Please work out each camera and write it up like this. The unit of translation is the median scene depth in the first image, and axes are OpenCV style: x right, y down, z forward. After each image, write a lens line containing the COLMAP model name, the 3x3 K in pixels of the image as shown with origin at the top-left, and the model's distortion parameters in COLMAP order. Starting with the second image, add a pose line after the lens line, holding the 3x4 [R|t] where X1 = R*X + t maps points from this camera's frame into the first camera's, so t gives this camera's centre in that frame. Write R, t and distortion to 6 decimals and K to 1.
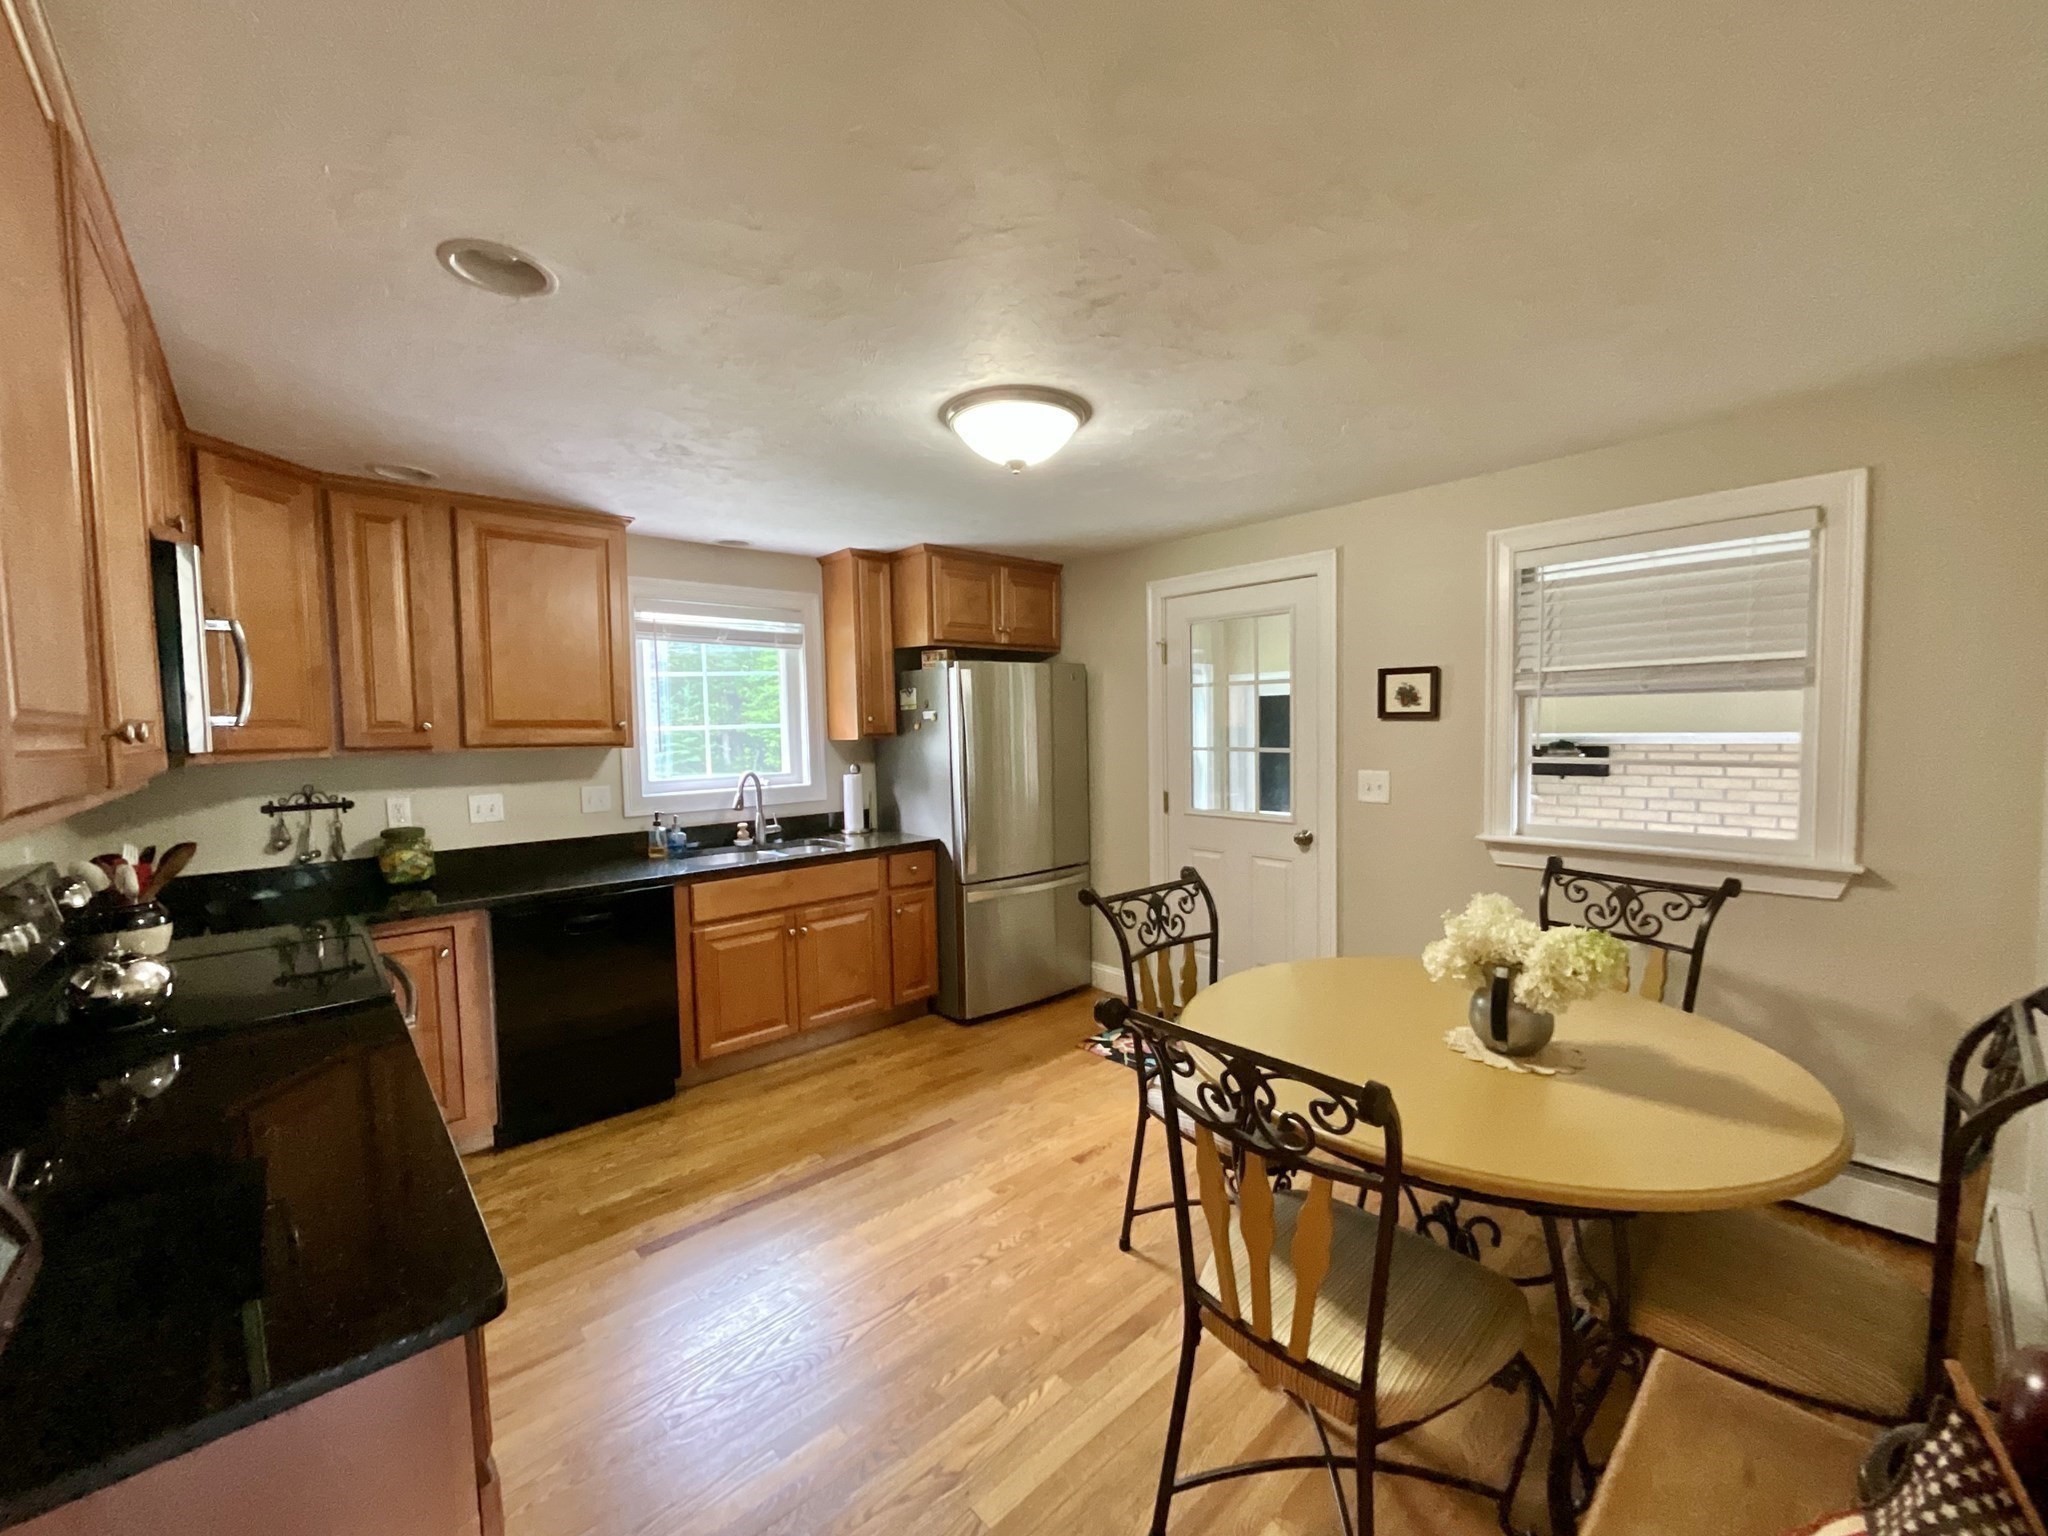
lens RADIAL K [[828.4, 0, 1010.0], [0, 828.4, 766.5], [0, 0, 1]] dist [-0.000415, -0.000678]
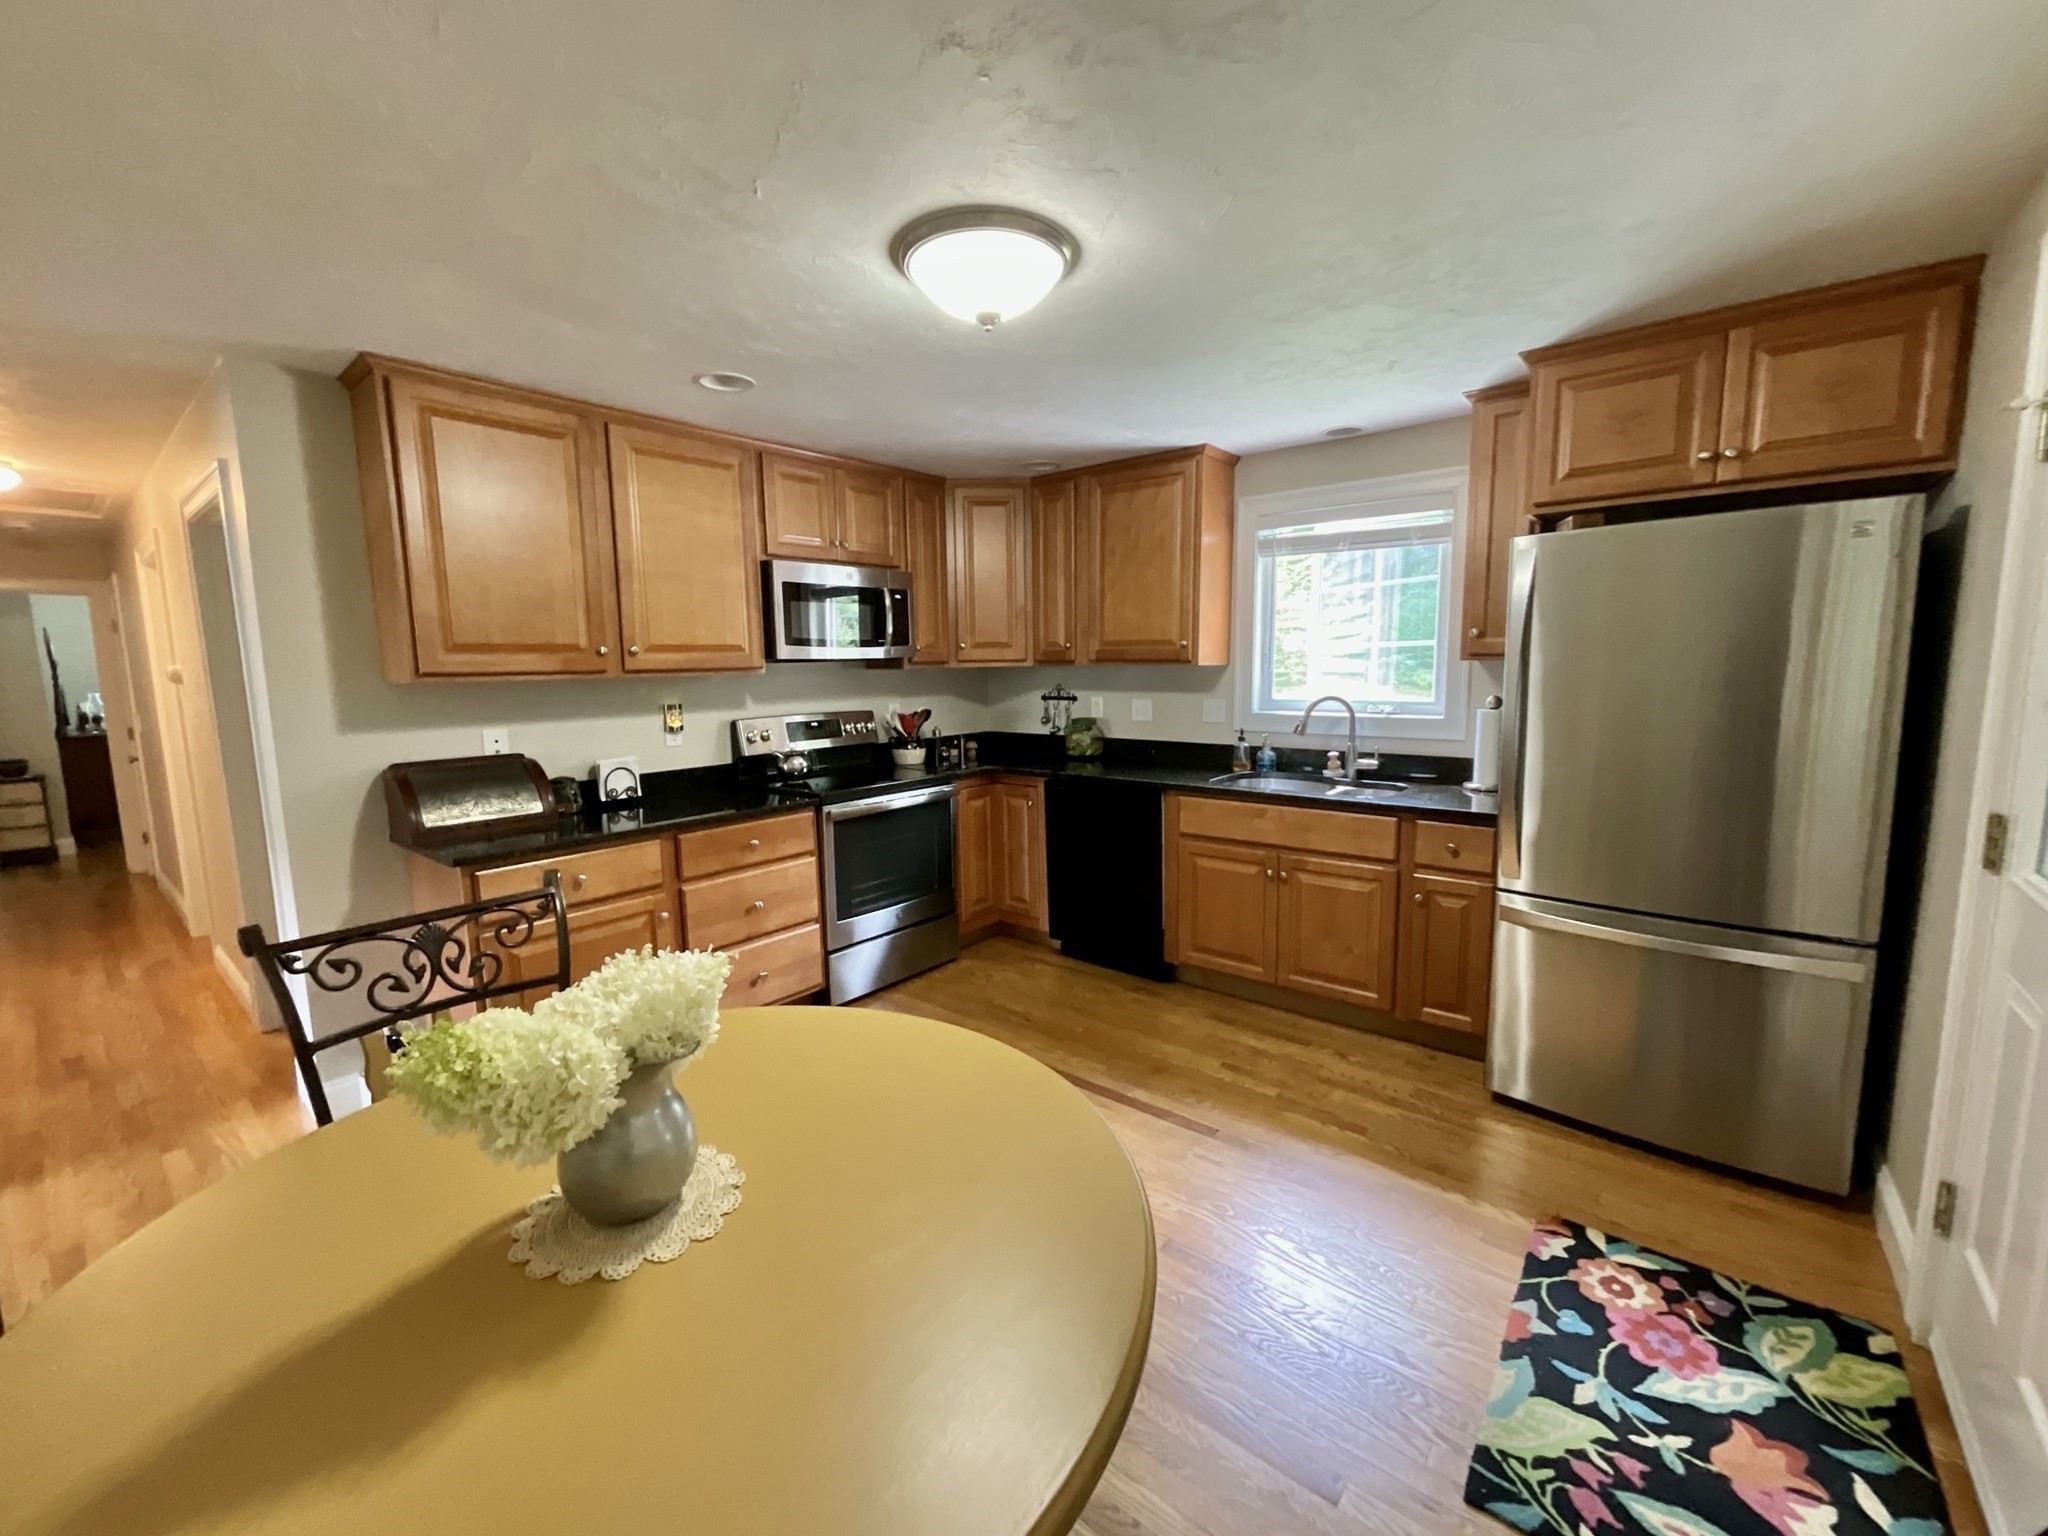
lens RADIAL K [[828.4, 0, 1018.8], [0, 828.4, 761.6], [0, 0, 1]] dist [-0.000415, -0.000678]
pose [[0.151980, 0.137021, -0.978840, 0.567728], [-0.040864, 0.990368, 0.132290, -0.029636], [0.987538, 0.019894, 0.156115, 0.591317]]
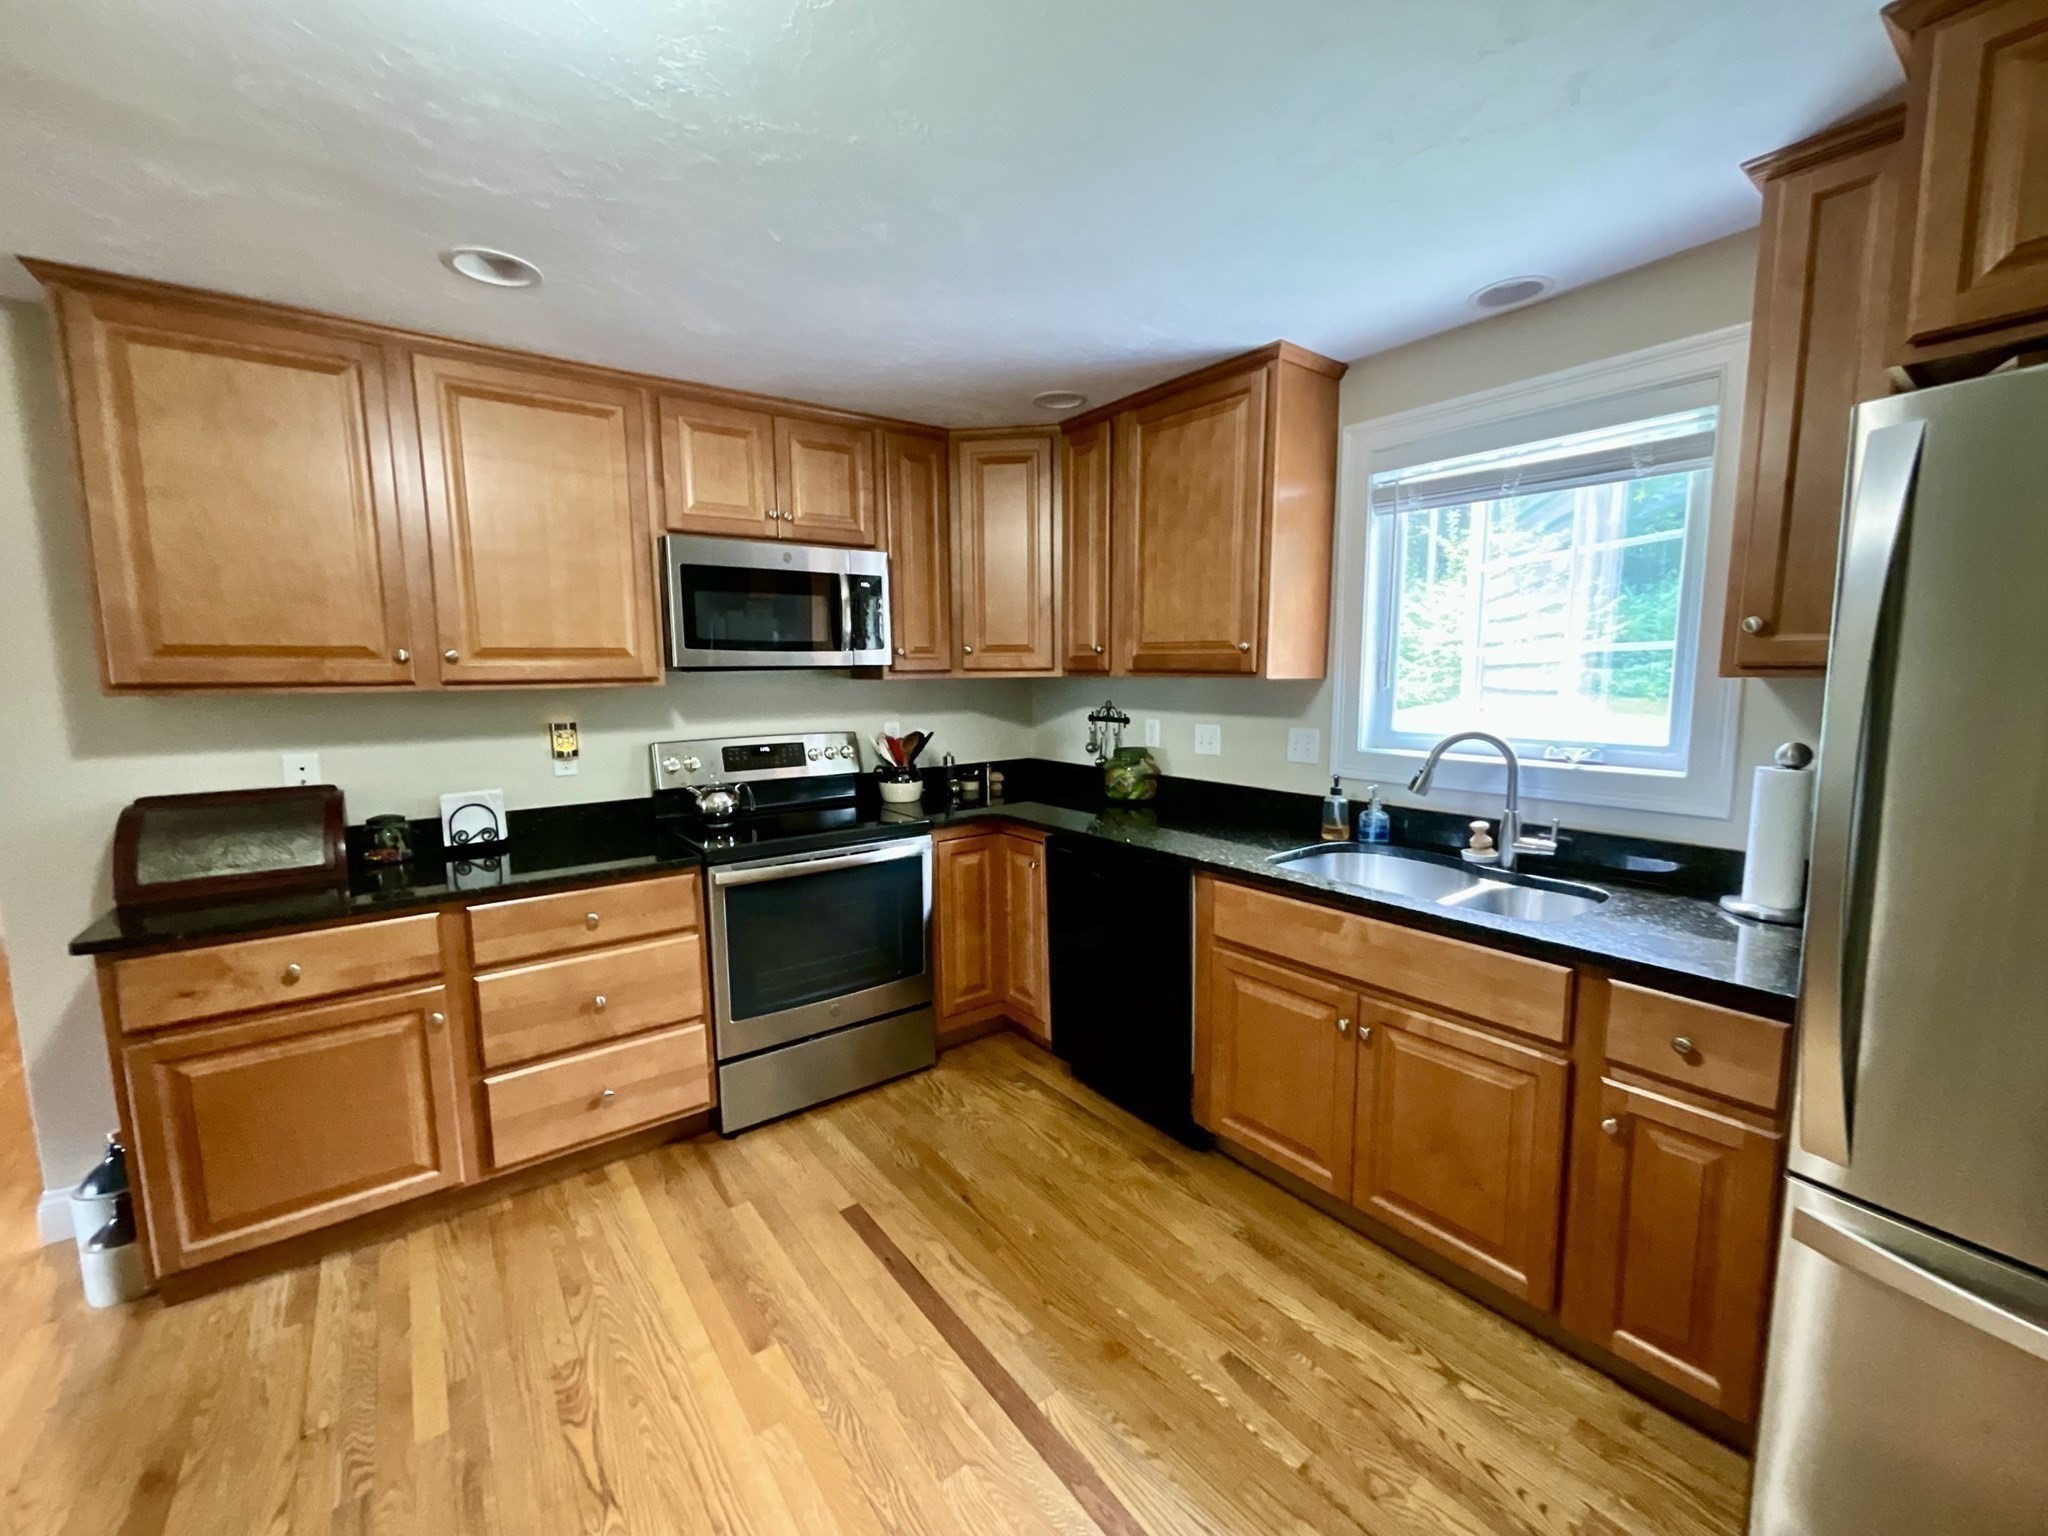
lens RADIAL K [[828.4, 0, 1013.8], [0, 828.4, 765.8], [0, 0, 1]] dist [-0.000415, -0.000678]
pose [[-0.078822, 0.135764, -0.987601, 0.274422], [-0.041473, 0.989379, 0.139319, -0.036780], [0.996026, 0.051940, -0.072355, 0.820060]]
